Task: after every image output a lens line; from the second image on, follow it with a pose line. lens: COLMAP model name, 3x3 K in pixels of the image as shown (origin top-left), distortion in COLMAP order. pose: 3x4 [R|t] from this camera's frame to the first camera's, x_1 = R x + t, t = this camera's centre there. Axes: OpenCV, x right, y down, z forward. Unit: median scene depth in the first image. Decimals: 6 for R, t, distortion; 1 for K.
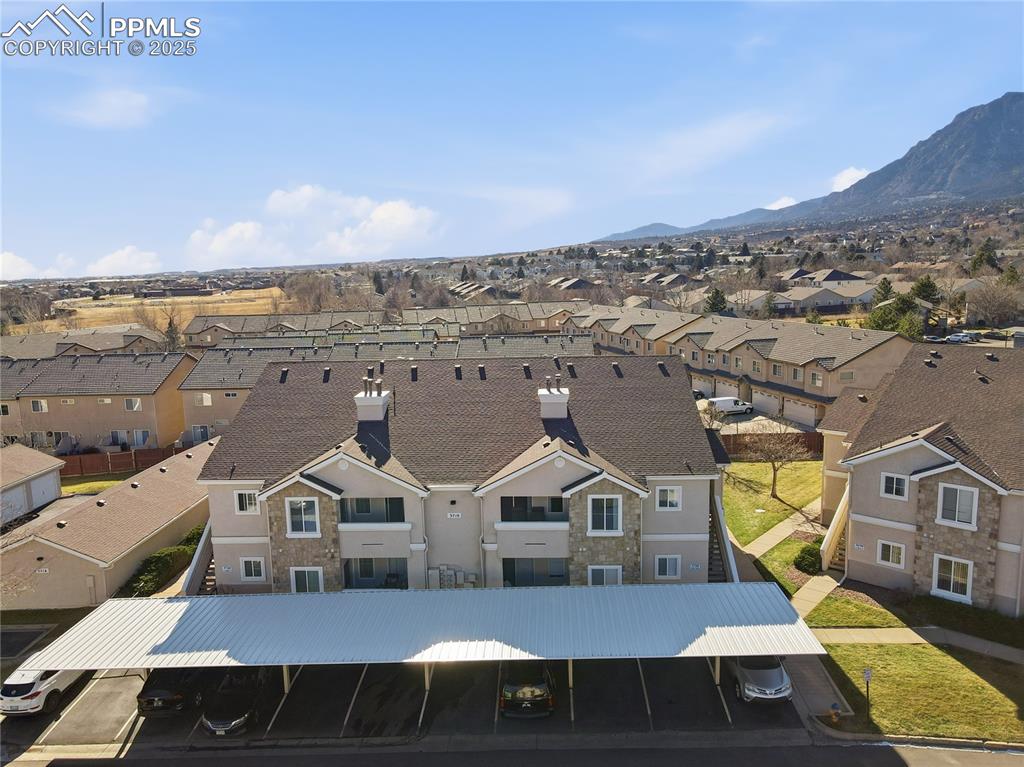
lens RADIAL K [[754.5, 0, 510.0], [0, 754.5, 383.2], [0, 0, 1]] dist [0.008699, 0.008350]
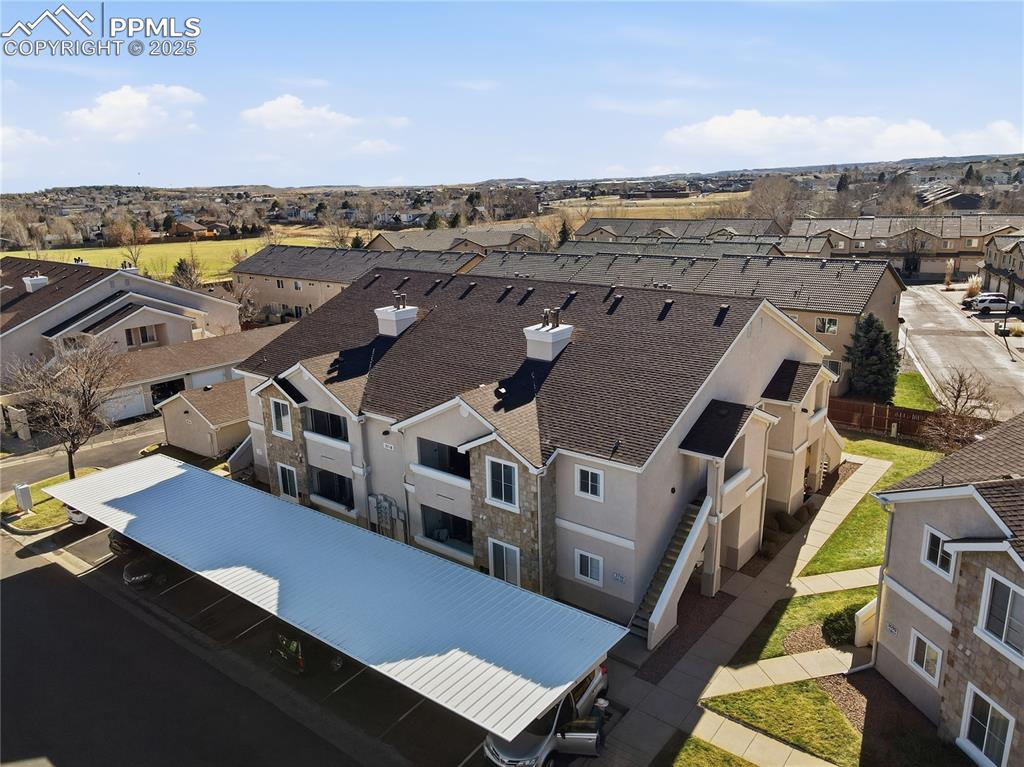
lens RADIAL K [[754.5, 0, 514.6], [0, 754.5, 383.0], [0, 0, 1]] dist [0.008699, 0.008350]
pose [[0.806997, 0.159548, -0.568595, 0.574461], [-0.088147, 0.984570, 0.151166, -0.057876], [0.583940, -0.071871, 0.808609, 0.343448]]
